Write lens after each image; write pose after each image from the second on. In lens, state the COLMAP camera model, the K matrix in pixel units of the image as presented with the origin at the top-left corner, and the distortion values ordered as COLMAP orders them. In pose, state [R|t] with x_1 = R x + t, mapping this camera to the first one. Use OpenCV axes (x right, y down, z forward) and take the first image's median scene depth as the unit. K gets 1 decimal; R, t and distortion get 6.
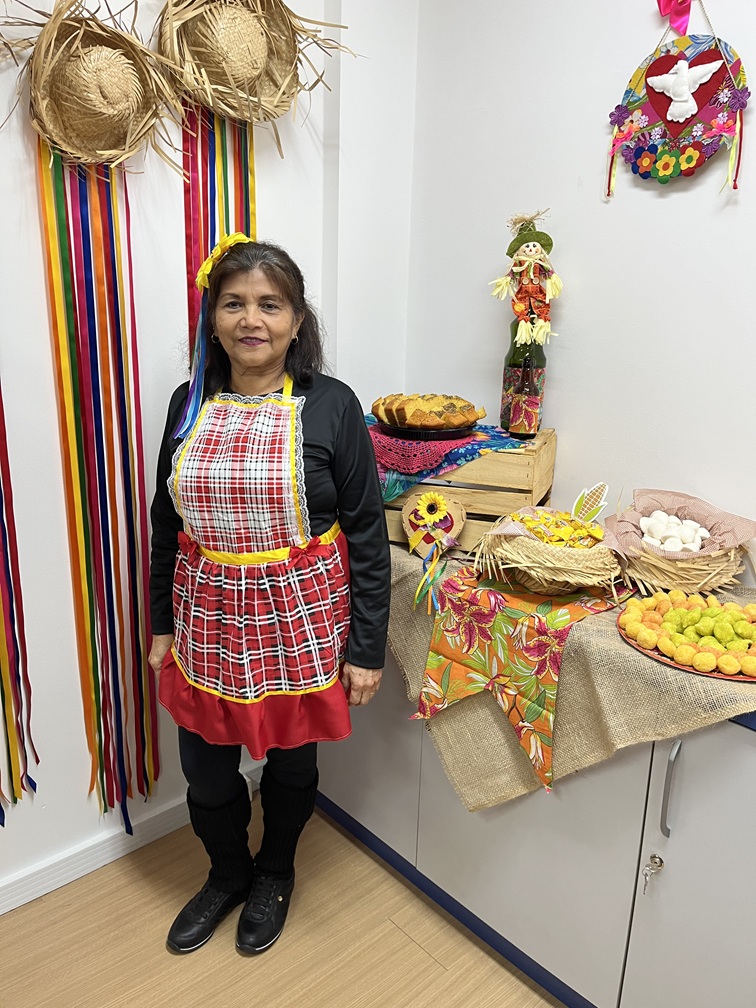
lens RADIAL K [[800.9, 0, 378.0], [0, 800.9, 504.0], [0, 0, 1]] dist [0.096989, -0.154793]
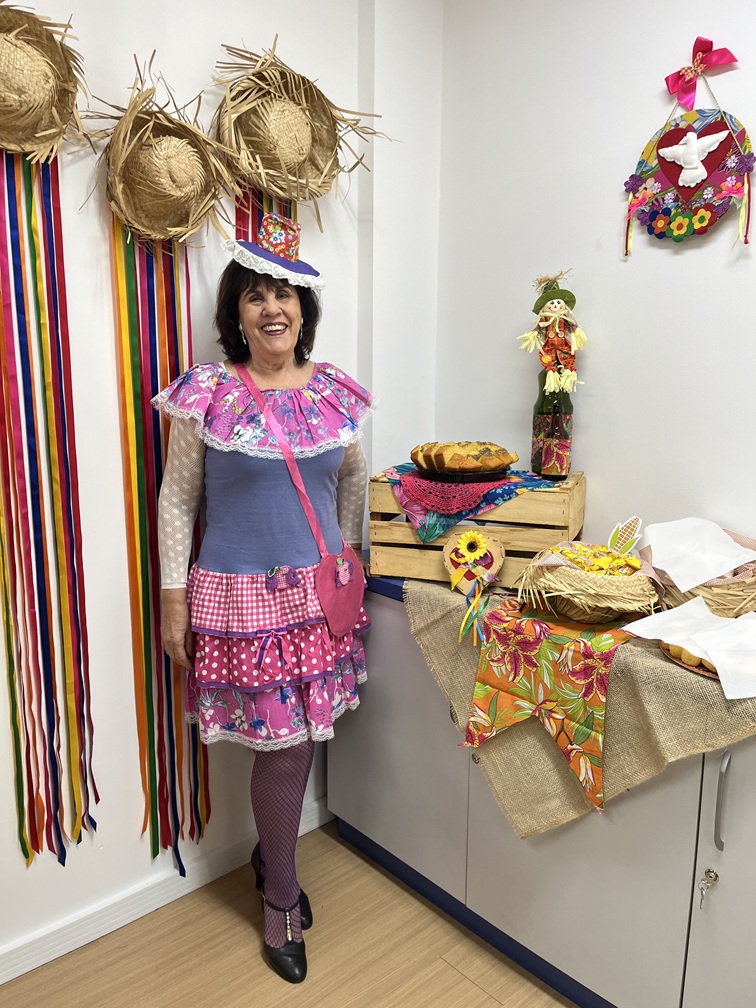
lens RADIAL K [[802.9, 0, 363.9], [0, 802.9, 508.8], [0, 0, 1]] dist [0.085281, -0.133078]
pose [[0.999517, -0.022253, -0.021677, -0.054300], [0.020257, 0.995885, -0.088329, 0.049844], [0.023553, 0.087847, 0.995855, -0.065040]]
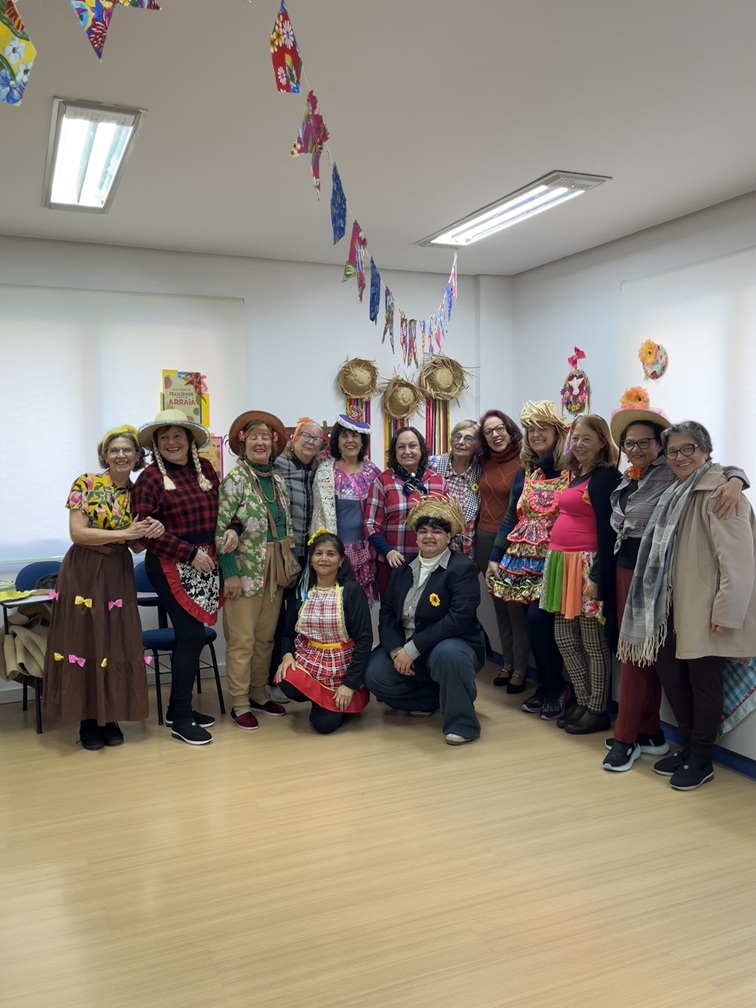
lens RADIAL K [[802.9, 0, 363.9], [0, 802.9, 508.8], [0, 0, 1]] dist [0.085281, -0.133078]
pose [[0.944117, -0.014088, -0.329309, 0.603408], [-0.050079, 0.981356, -0.185557, 0.583992], [0.325783, 0.191680, 0.925810, -2.066236]]
